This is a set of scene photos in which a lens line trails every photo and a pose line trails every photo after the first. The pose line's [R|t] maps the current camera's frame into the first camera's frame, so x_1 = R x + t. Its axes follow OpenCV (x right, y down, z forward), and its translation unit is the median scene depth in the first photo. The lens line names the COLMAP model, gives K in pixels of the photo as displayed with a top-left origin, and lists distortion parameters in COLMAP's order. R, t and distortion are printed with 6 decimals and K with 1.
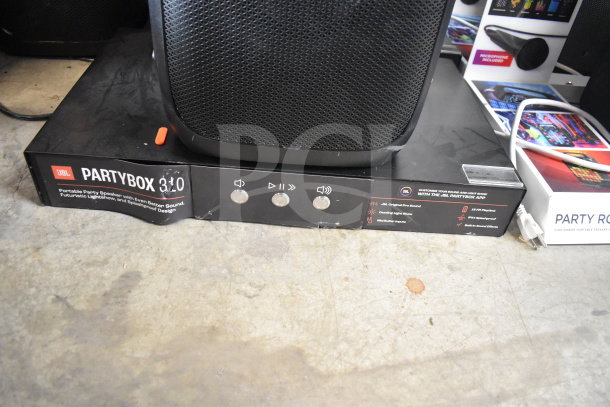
lens RADIAL K [[464.9, 0, 308.4], [0, 464.9, 201.8], [0, 0, 1]] dist [-0.103752, 0.019723]
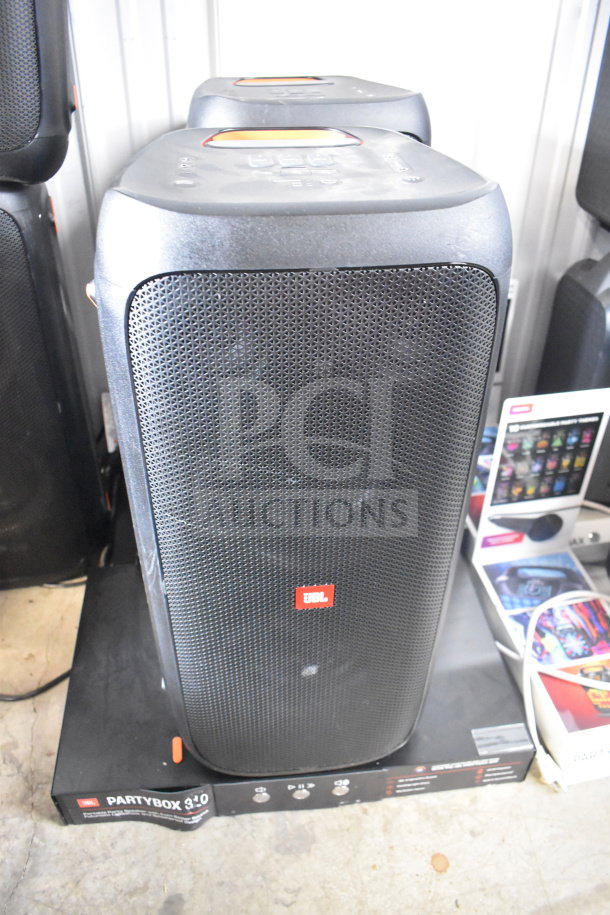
lens RADIAL K [[697.3, 0, 306.8], [0, 697.3, 456.6], [0, 0, 1]] dist [-0.103752, 0.019723]
pose [[0.991252, -0.129941, 0.023117, 0.015582], [0.131181, 0.989270, -0.064321, -0.653994], [-0.014511, 0.066791, 0.997661, -0.564303]]
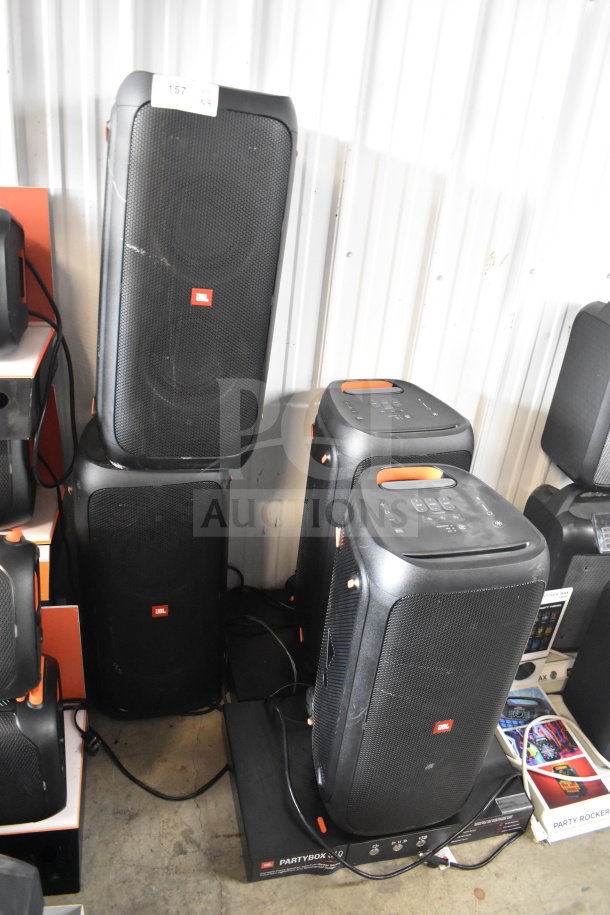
lens RADIAL K [[697.3, 0, 302.5], [0, 697.3, 457.9], [0, 0, 1]] dist [-0.103752, 0.019723]
pose [[0.984391, -0.092976, 0.149434, -0.604561], [0.118283, 0.978225, -0.170546, -1.012087], [-0.130324, 0.185559, 0.973953, -1.541663]]
